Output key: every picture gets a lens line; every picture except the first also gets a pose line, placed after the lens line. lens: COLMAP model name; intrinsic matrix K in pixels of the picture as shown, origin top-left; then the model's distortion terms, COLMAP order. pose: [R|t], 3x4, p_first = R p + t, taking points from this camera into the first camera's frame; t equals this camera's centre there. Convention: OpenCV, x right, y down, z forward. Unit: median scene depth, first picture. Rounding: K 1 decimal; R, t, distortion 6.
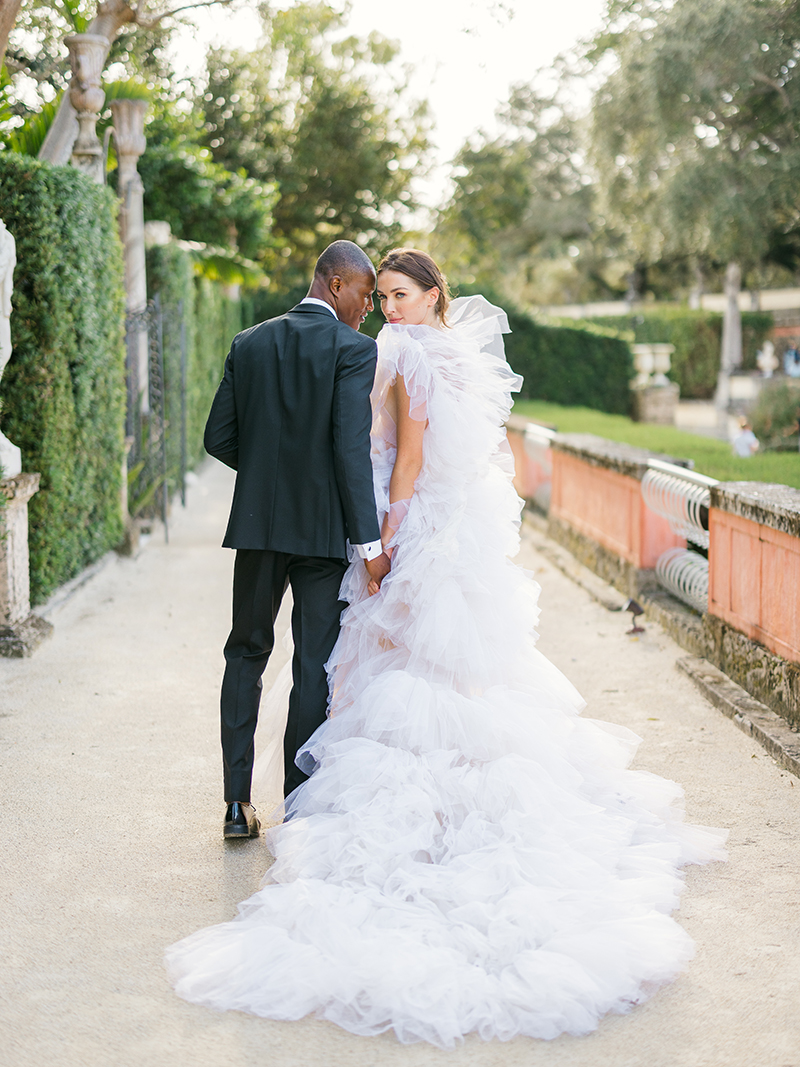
lens RADIAL K [[1703.1, 0, 401.2], [0, 1703.1, 533.0], [0, 0, 1]] dist [-0.006099, 0.025710]
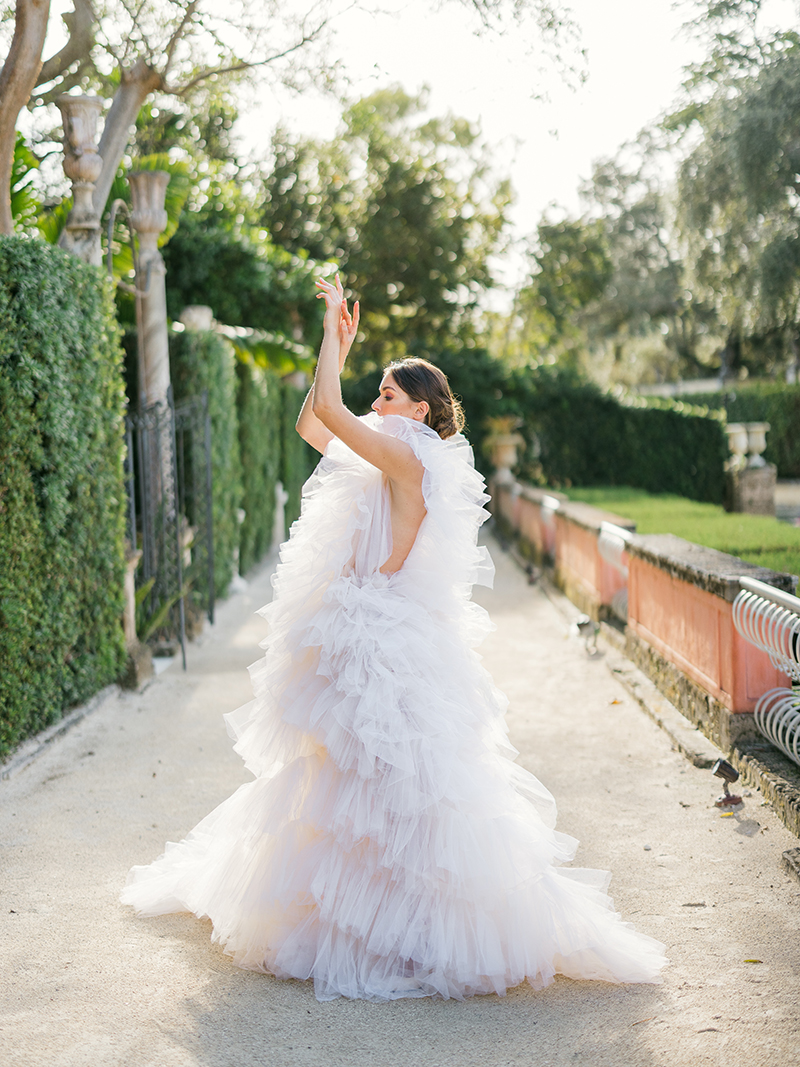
lens RADIAL K [[1706.3, 0, 370.3], [0, 1706.3, 535.4], [0, 0, 1]] dist [0.003329, -0.079671]
pose [[0.997085, -0.021186, -0.073304, 0.014761], [0.017669, 0.998677, -0.048294, -0.012401], [0.074231, 0.046858, 0.996140, 0.089102]]
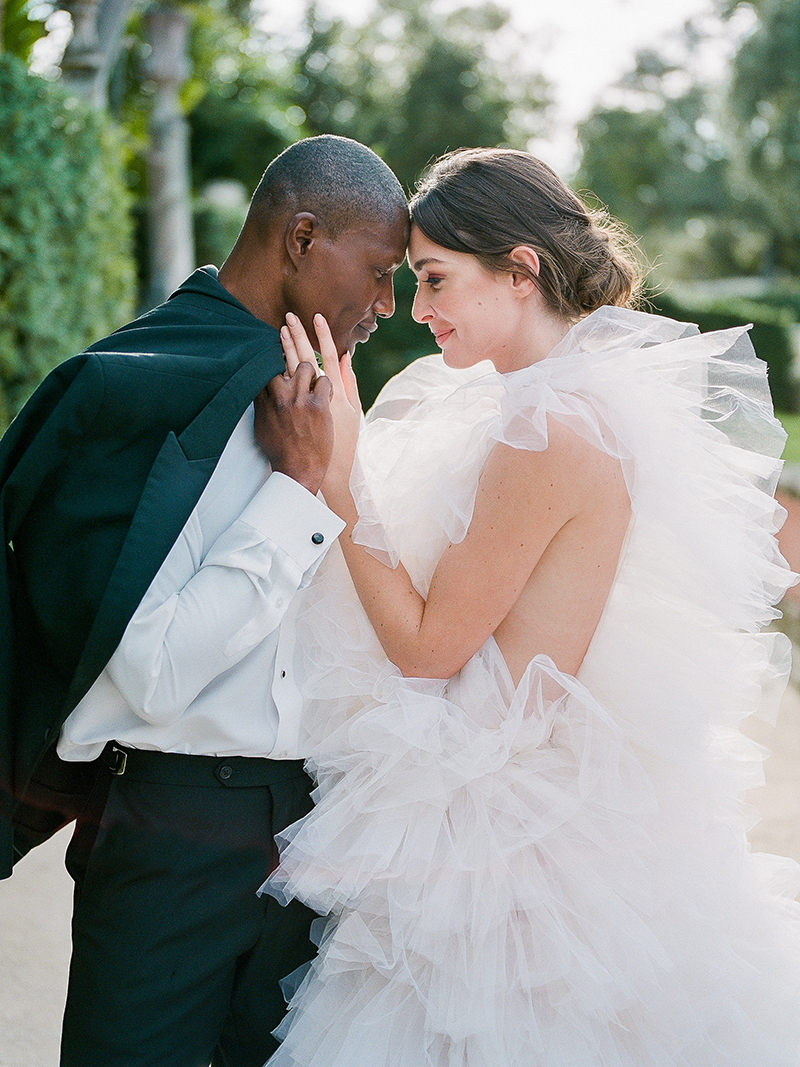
lens RADIAL K [[1706.3, 0, 370.3], [0, 1706.3, 535.4], [0, 0, 1]] dist [0.003329, -0.079671]
pose [[0.996346, -0.001041, -0.085401, -0.006353], [0.002022, 0.999933, 0.011397, -0.025245], [0.085383, -0.011528, 0.996281, 0.199464]]
